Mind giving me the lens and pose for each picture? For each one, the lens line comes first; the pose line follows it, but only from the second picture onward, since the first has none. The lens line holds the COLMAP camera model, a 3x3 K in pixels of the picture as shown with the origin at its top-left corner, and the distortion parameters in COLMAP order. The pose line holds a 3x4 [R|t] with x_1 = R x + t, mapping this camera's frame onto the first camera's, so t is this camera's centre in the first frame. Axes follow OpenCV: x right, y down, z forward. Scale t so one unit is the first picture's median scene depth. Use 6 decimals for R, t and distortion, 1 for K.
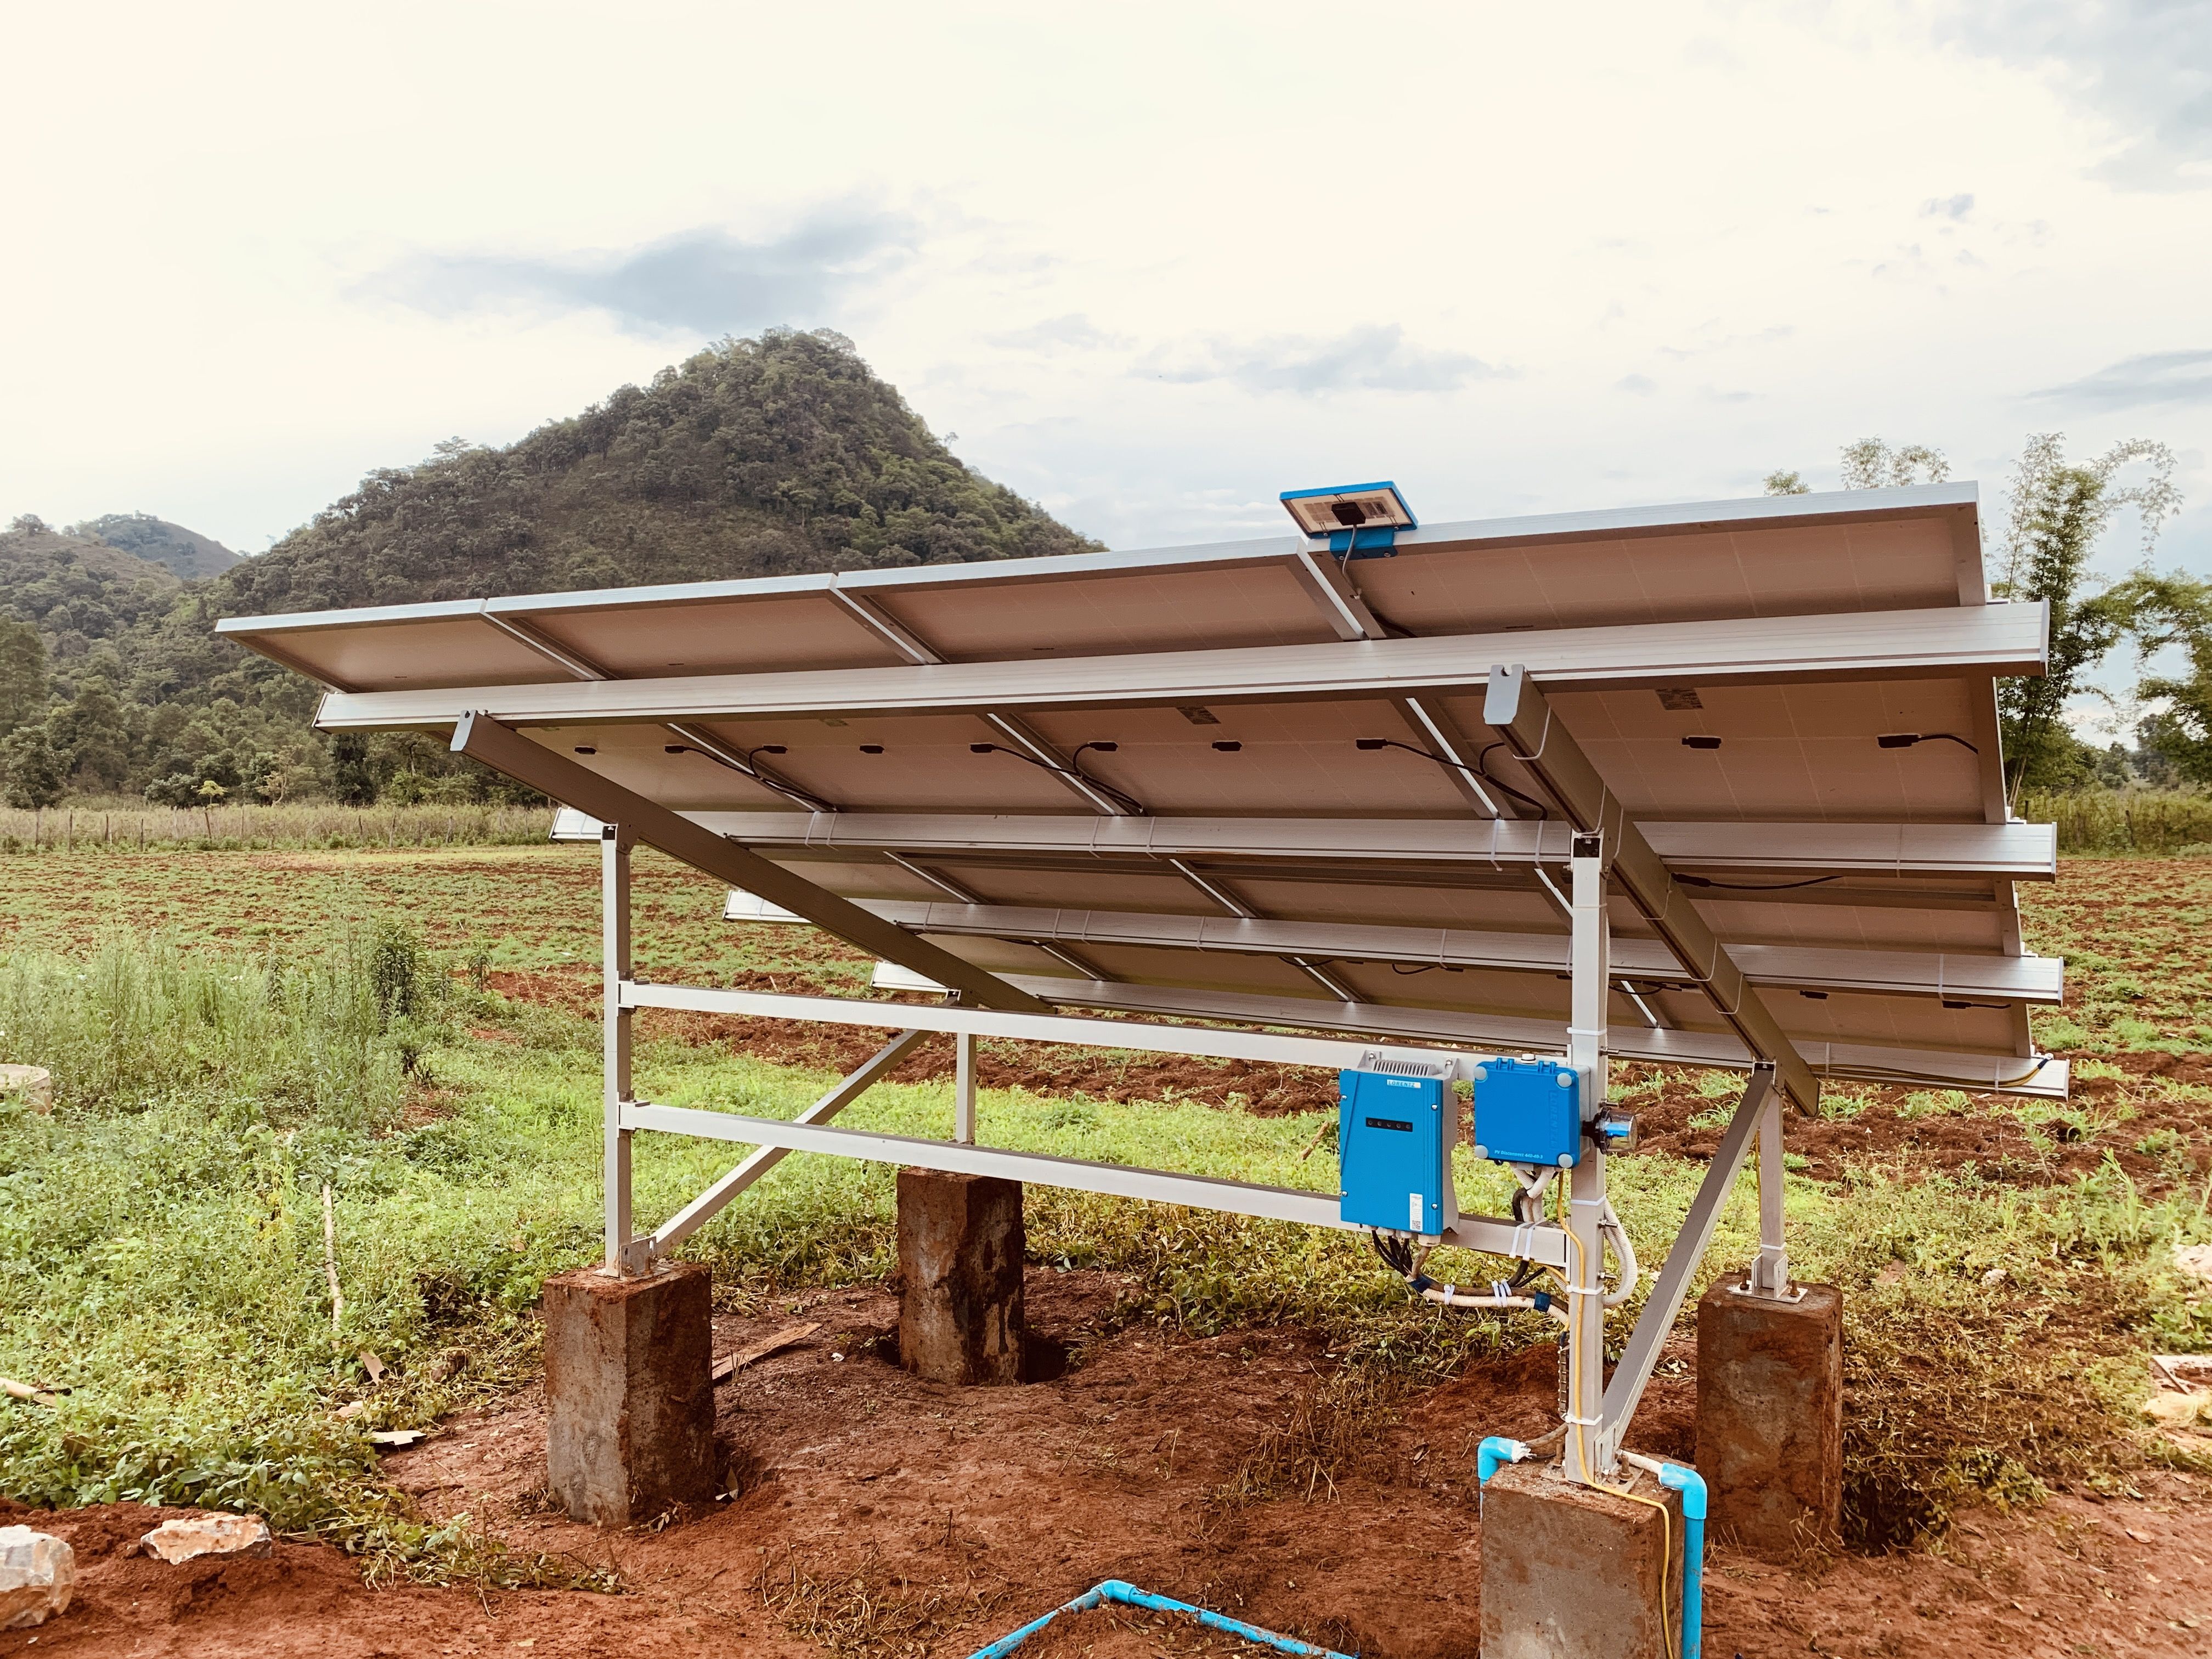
lens RADIAL K [[1693.1, 0, 1108.4], [0, 1693.1, 831.6], [0, 0, 1]] dist [0.024171, -0.023779]
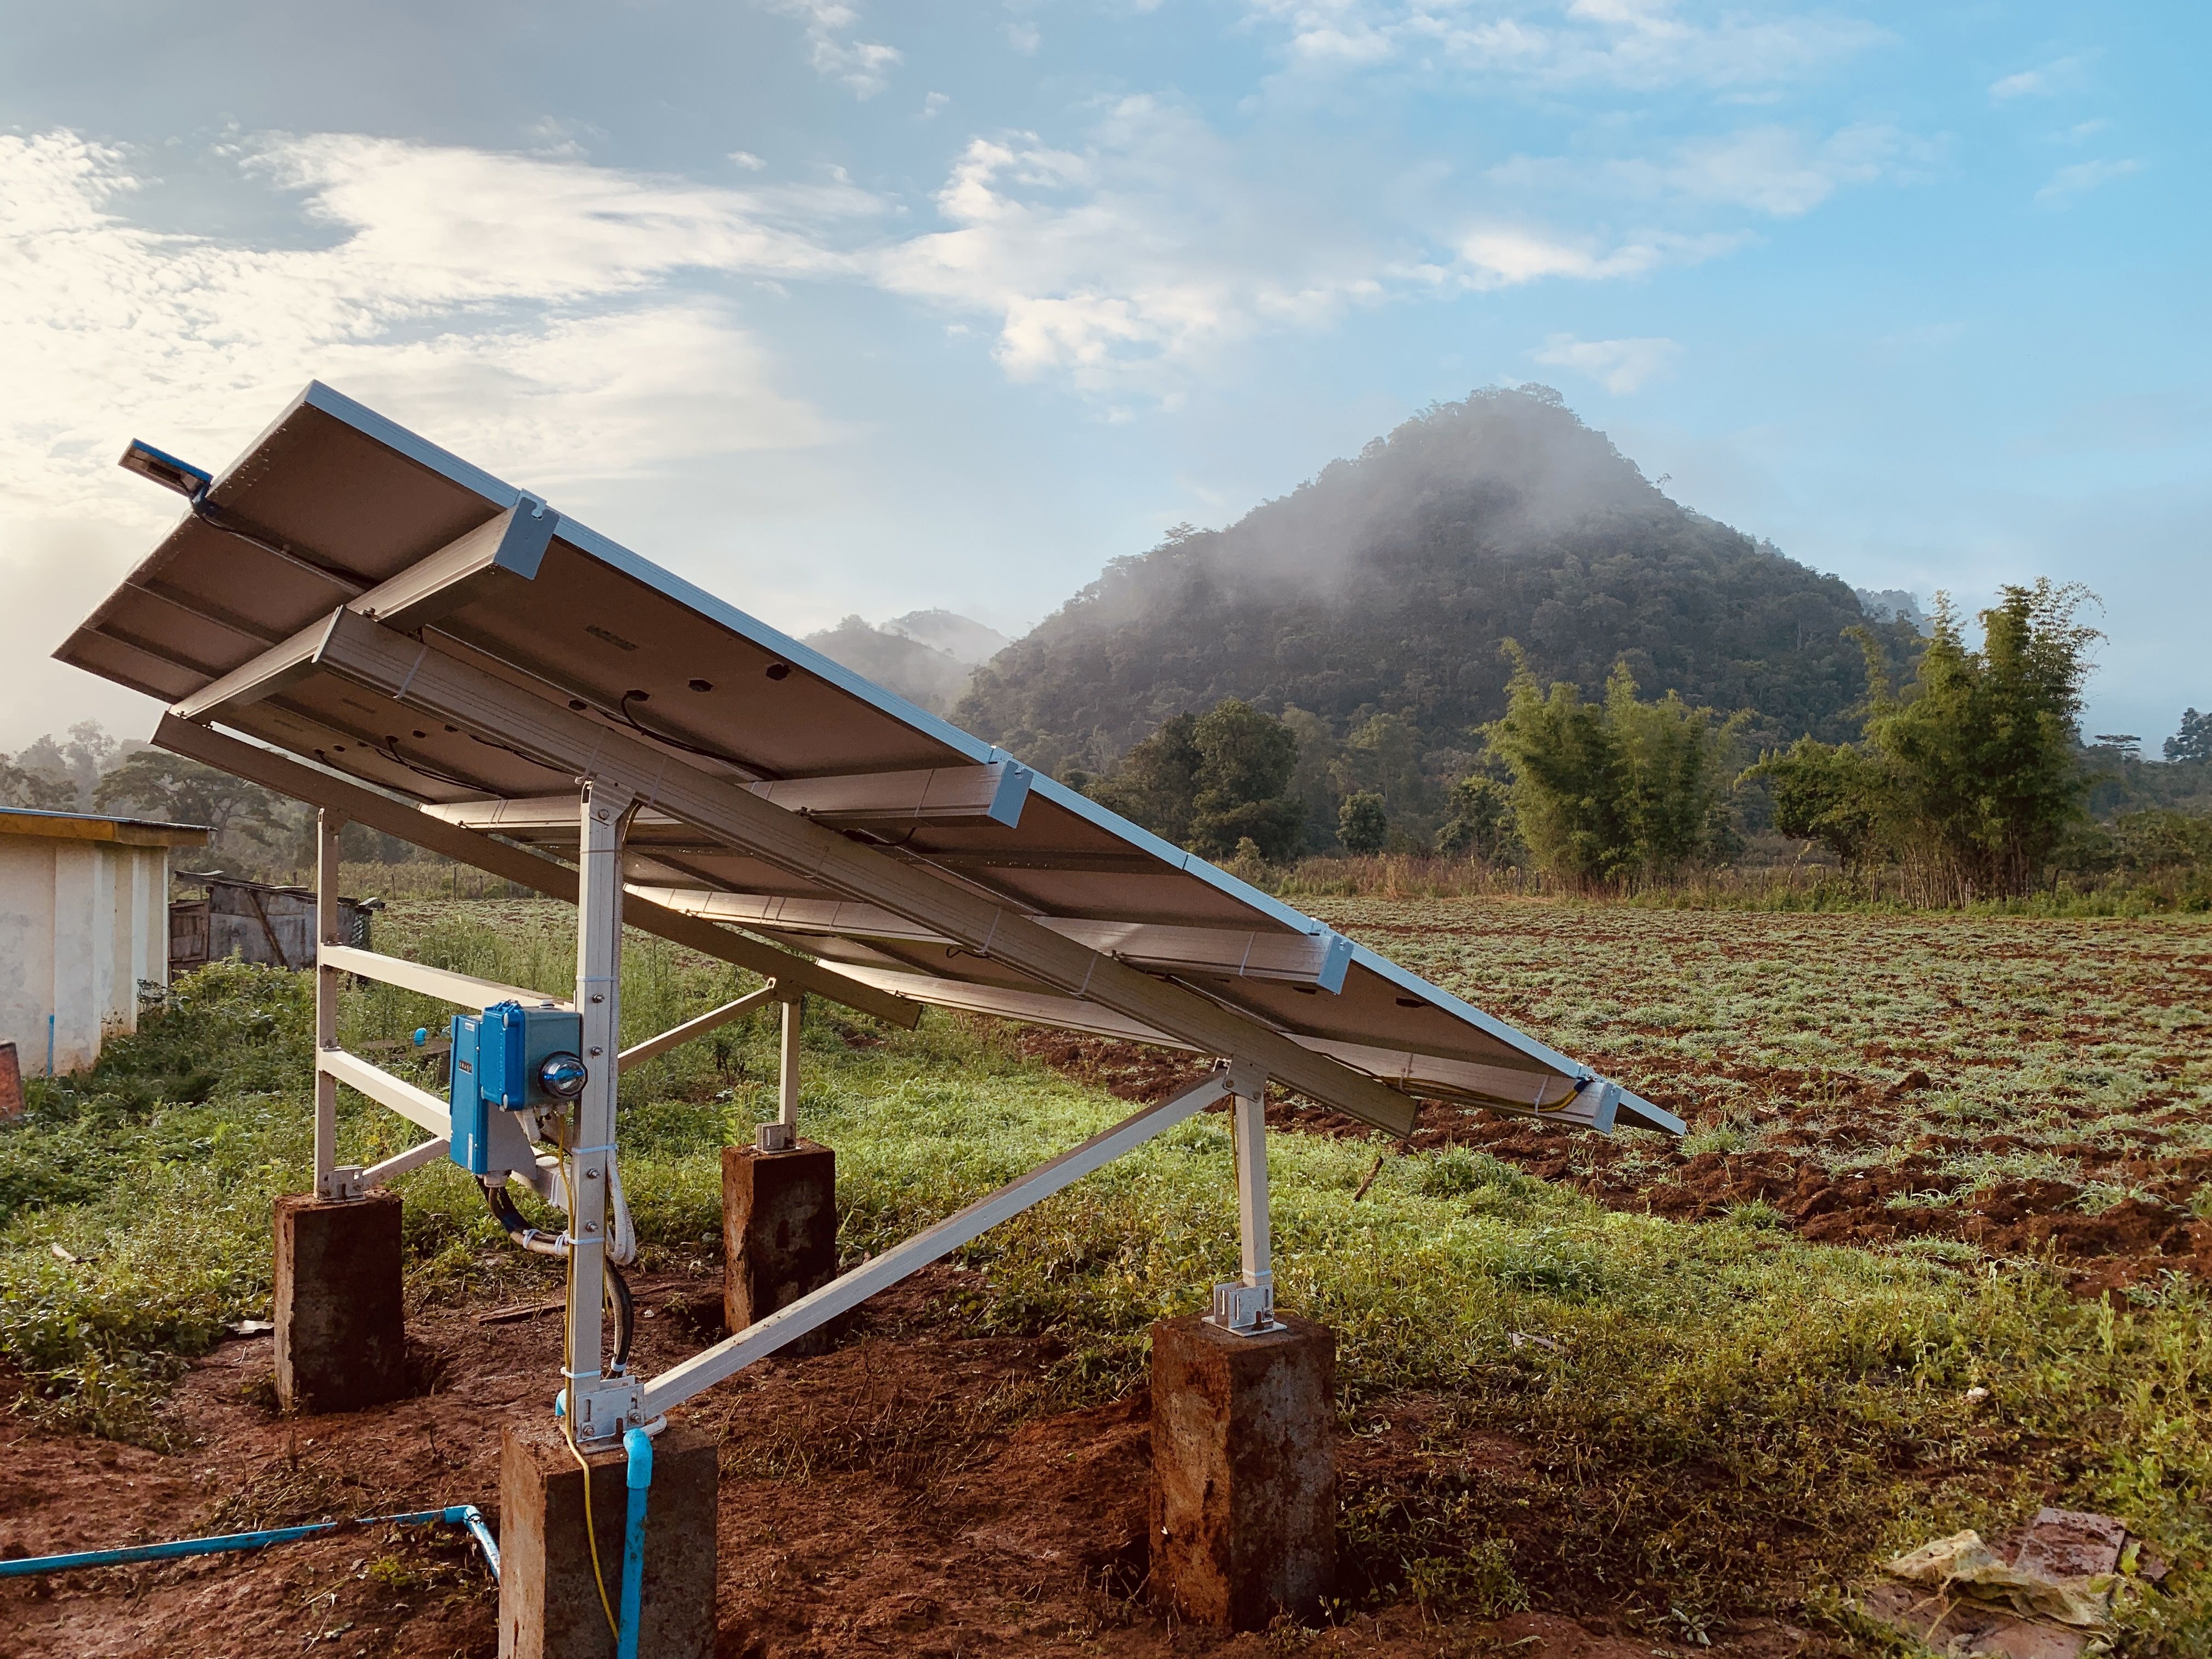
lens RADIAL K [[1693.1, 0, 1111.9], [0, 1693.1, 823.6], [0, 0, 1]] dist [0.024171, -0.023779]
pose [[0.911499, -0.006162, -0.411256, 0.460195], [-0.010036, 0.999257, -0.037215, 0.028589], [0.411179, 0.038048, 0.910760, 0.102004]]
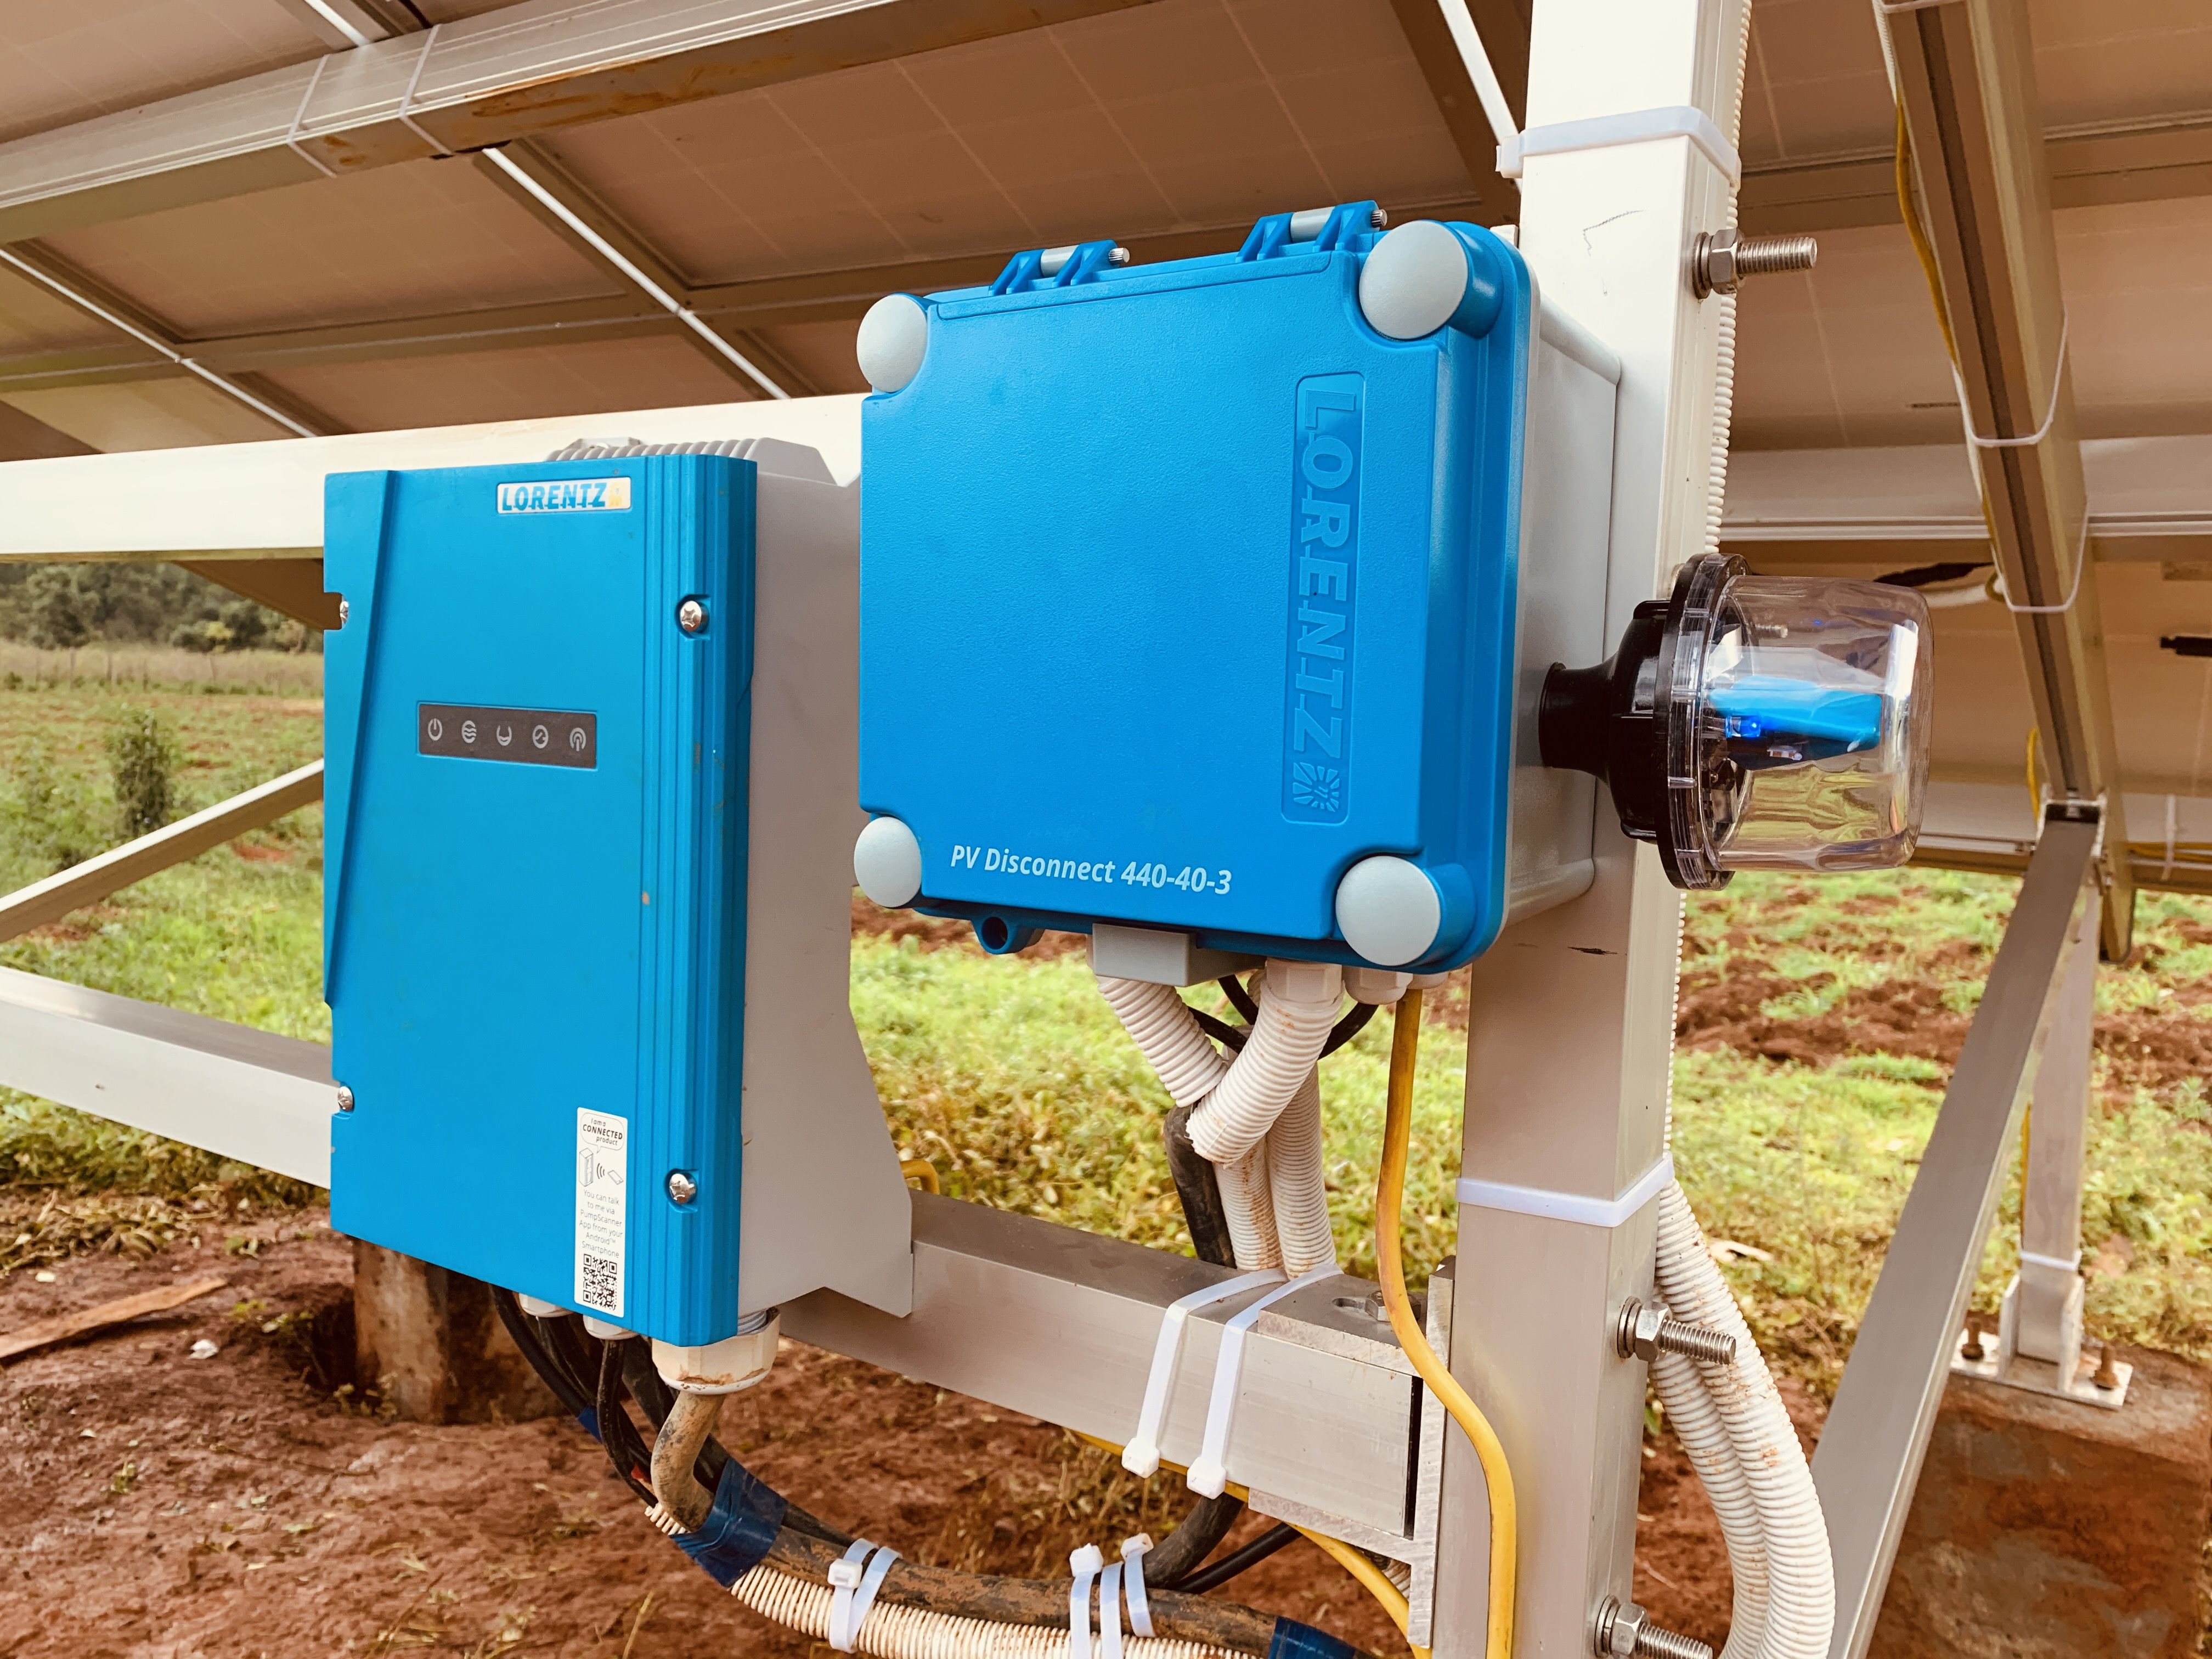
lens RADIAL K [[1693.1, 0, 1109.6], [0, 1693.1, 829.5], [0, 0, 1]] dist [0.024171, -0.023779]
pose [[0.999029, 0.036734, -0.024330, 0.113919], [-0.035101, 0.997301, 0.064481, 0.081809], [0.026633, -0.063565, 0.997622, 0.394958]]
